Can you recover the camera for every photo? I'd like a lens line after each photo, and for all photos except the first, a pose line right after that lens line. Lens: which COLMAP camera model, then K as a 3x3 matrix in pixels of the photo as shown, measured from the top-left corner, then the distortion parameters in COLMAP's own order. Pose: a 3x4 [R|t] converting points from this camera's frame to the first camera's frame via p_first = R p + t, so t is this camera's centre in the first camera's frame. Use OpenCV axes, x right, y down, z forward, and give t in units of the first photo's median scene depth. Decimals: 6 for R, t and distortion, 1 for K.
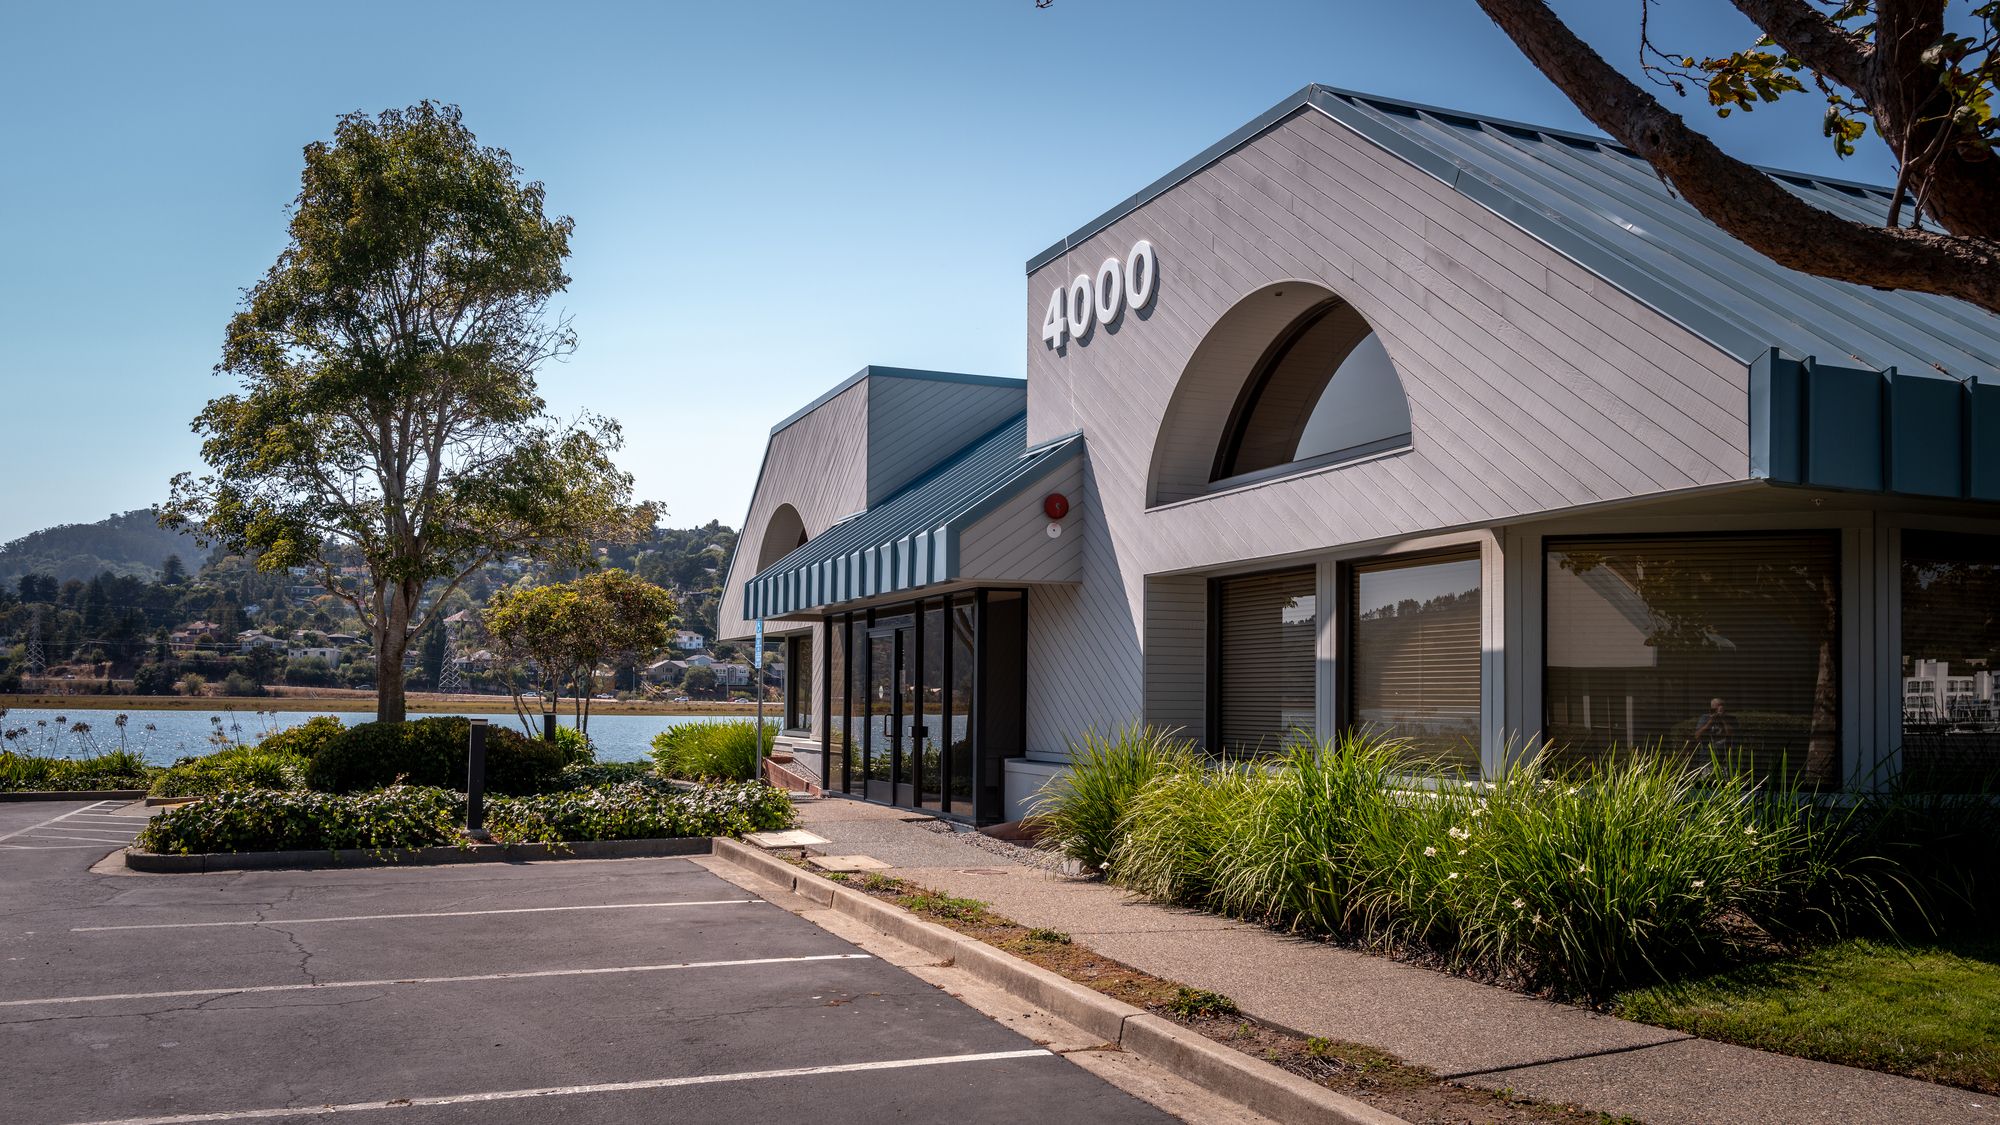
lens RADIAL K [[1673.2, 0, 1002.5], [0, 1673.2, 673.6], [0, 0, 1]] dist [-0.040485, -0.006522]
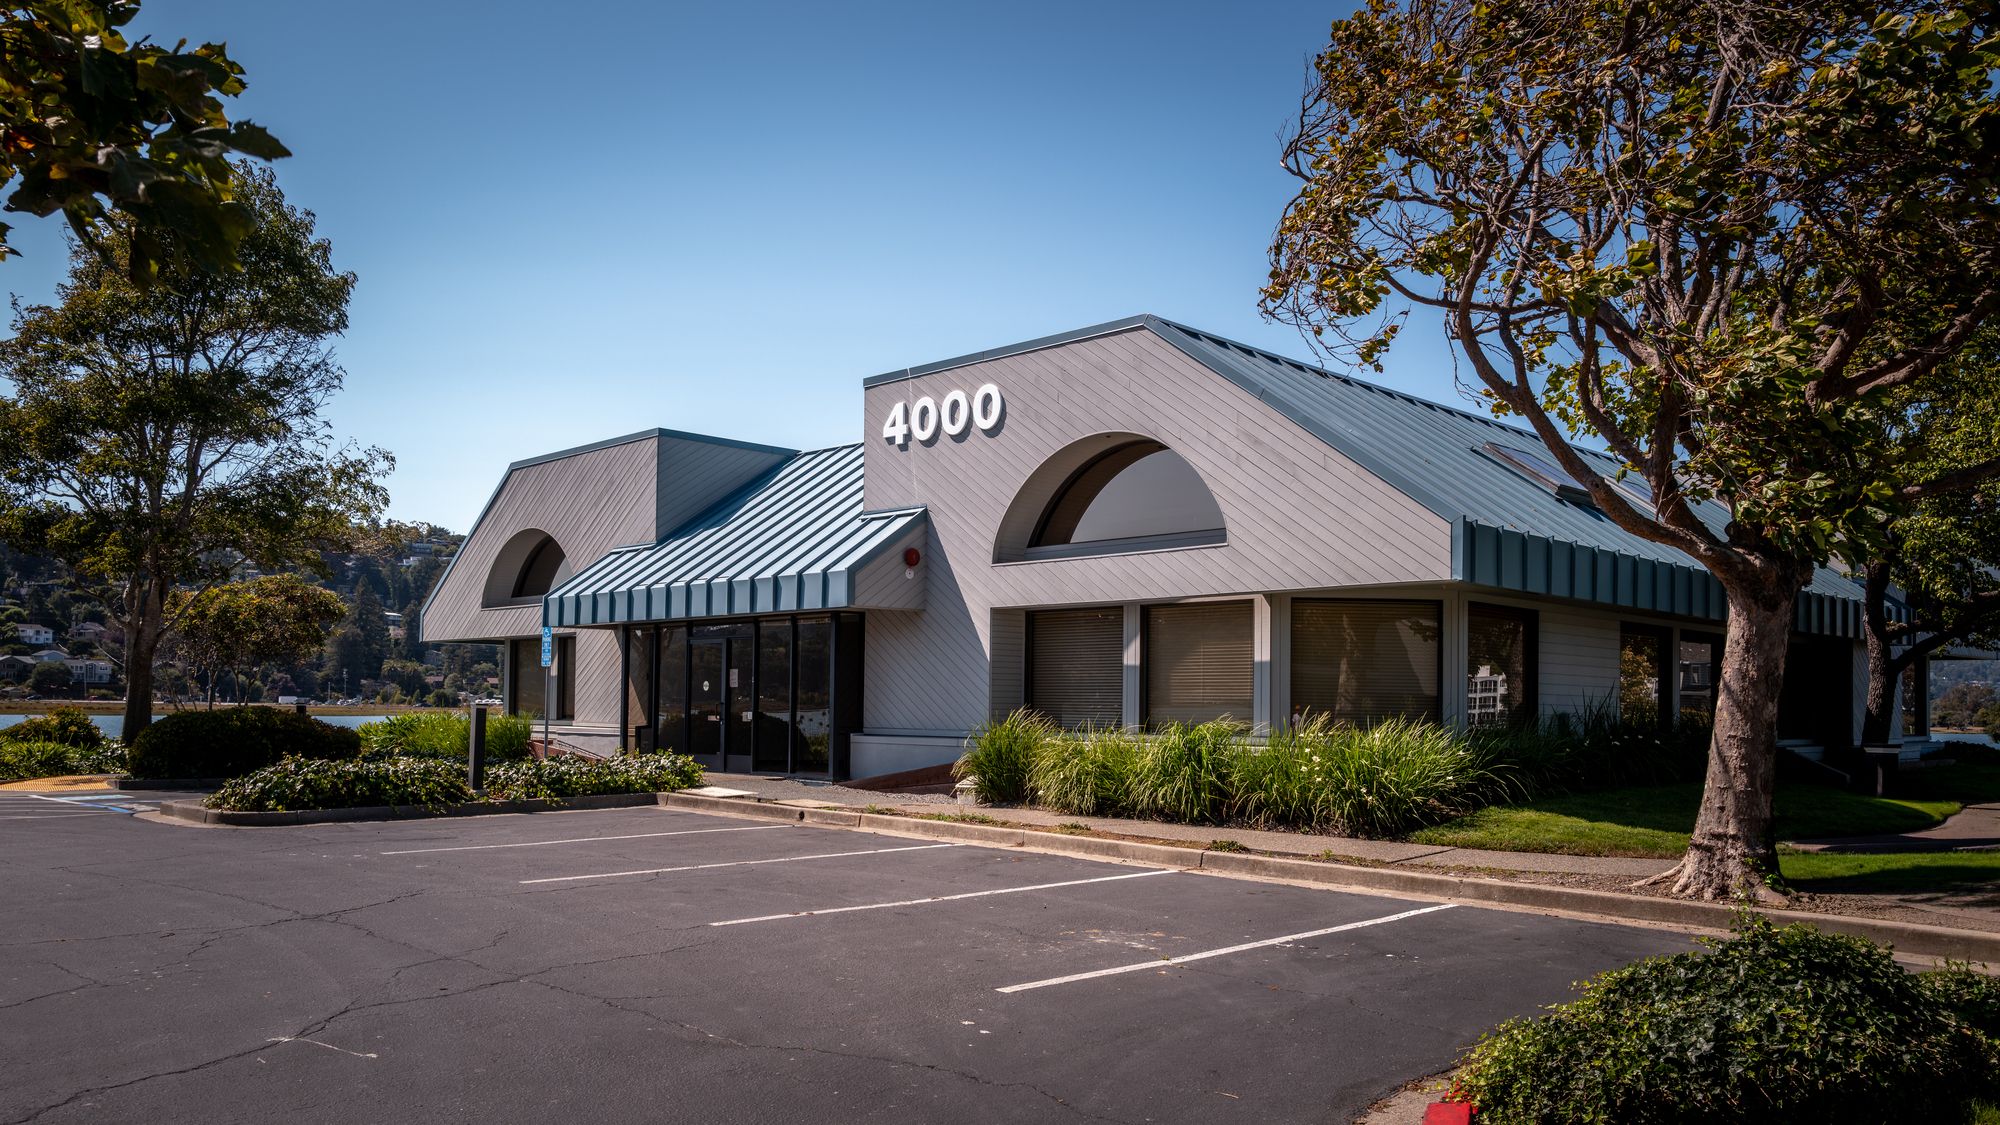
lens RADIAL K [[1673.2, 0, 1002.5], [0, 1673.2, 673.6], [0, 0, 1]] dist [-0.040485, -0.006522]
pose [[0.903653, 0.009586, 0.428159, -0.524747], [-0.008662, 0.999954, -0.004106, 0.006092], [-0.428179, 0.000002, 0.903694, -0.346623]]
